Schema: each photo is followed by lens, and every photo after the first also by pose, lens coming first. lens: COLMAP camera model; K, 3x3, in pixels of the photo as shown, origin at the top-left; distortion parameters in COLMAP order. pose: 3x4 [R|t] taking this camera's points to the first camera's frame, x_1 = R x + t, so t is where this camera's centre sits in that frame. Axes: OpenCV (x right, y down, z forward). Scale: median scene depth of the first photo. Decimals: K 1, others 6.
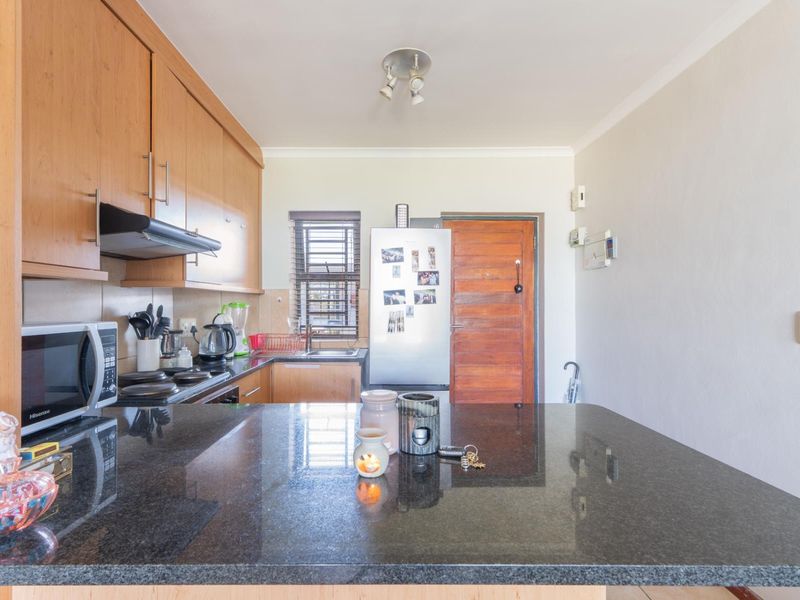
lens RADIAL K [[390.8, 0, 386.9], [0, 390.8, 304.4], [0, 0, 1]] dist [0.002411, 0.000189]
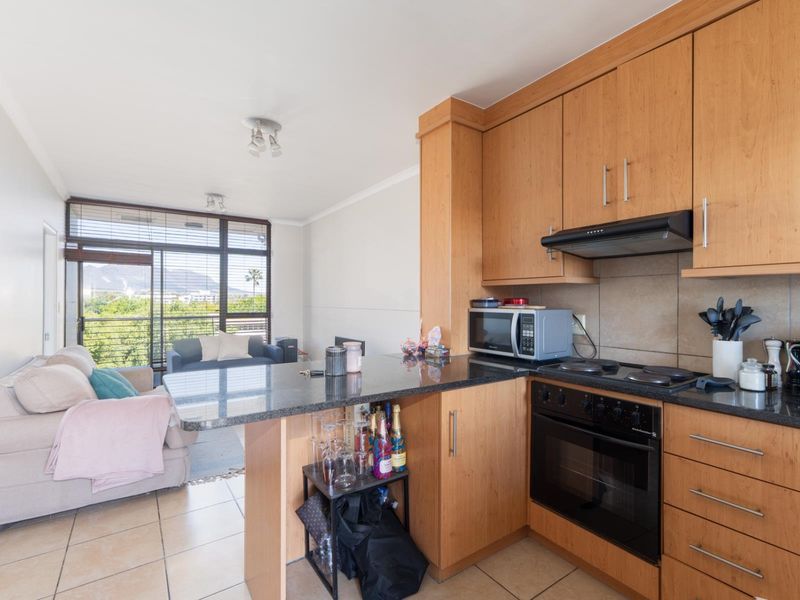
lens RADIAL K [[390.8, 0, 398.1], [0, 390.8, 298.3], [0, 0, 1]] dist [0.002411, 0.000189]
pose [[-0.825021, -0.002343, -0.565097, 0.324556], [0.000726, 0.999986, -0.005206, 0.002745], [0.565101, -0.004706, -0.825008, 0.972575]]
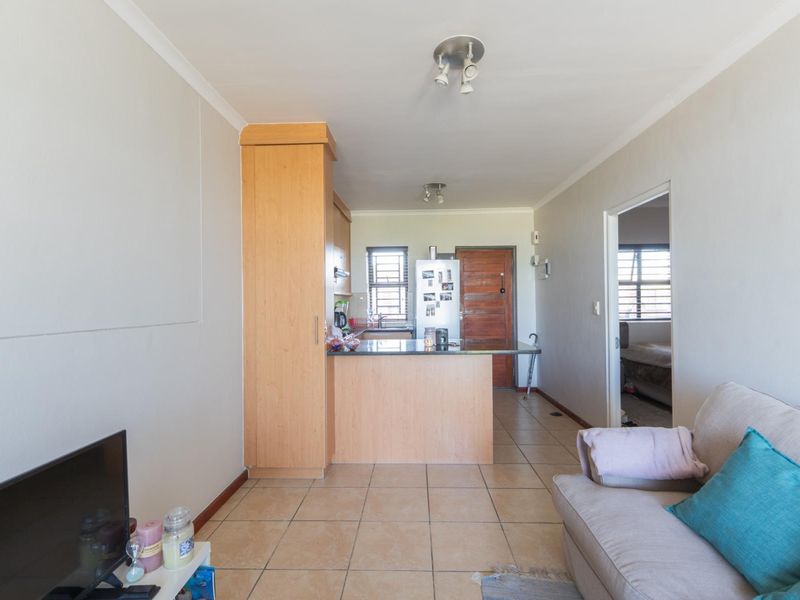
lens RADIAL K [[390.8, 0, 405.2], [0, 390.8, 300.7], [0, 0, 1]] dist [0.002411, 0.000189]
pose [[0.999742, -0.010380, -0.020185, -0.056947], [0.010355, 0.999945, -0.001351, 0.001219], [0.020198, 0.001142, 0.999795, -0.836222]]
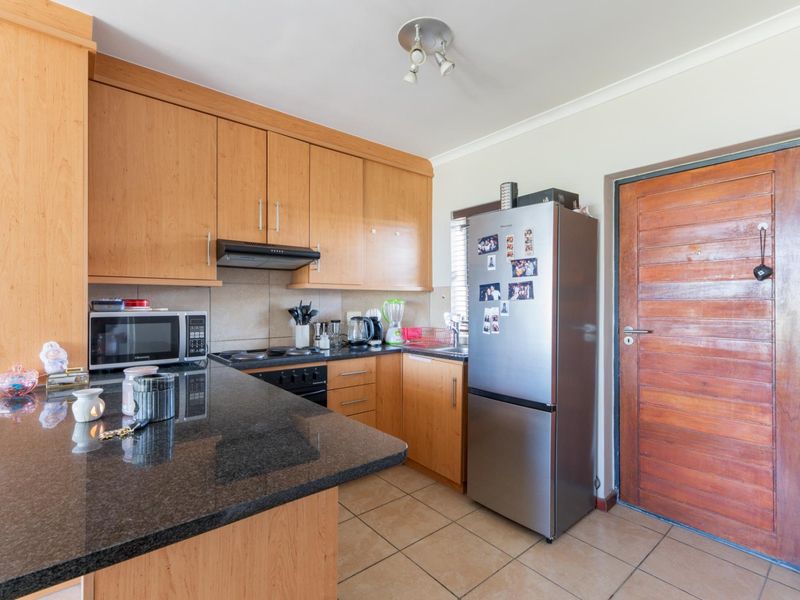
lens RADIAL K [[390.8, 0, 399.4], [0, 390.8, 301.3], [0, 0, 1]] dist [0.002411, 0.000189]
pose [[0.644533, -0.001670, -0.764575, 0.534072], [0.000928, 0.999999, -0.001402, 0.003103], [0.764576, 0.000195, 0.644534, 0.269982]]
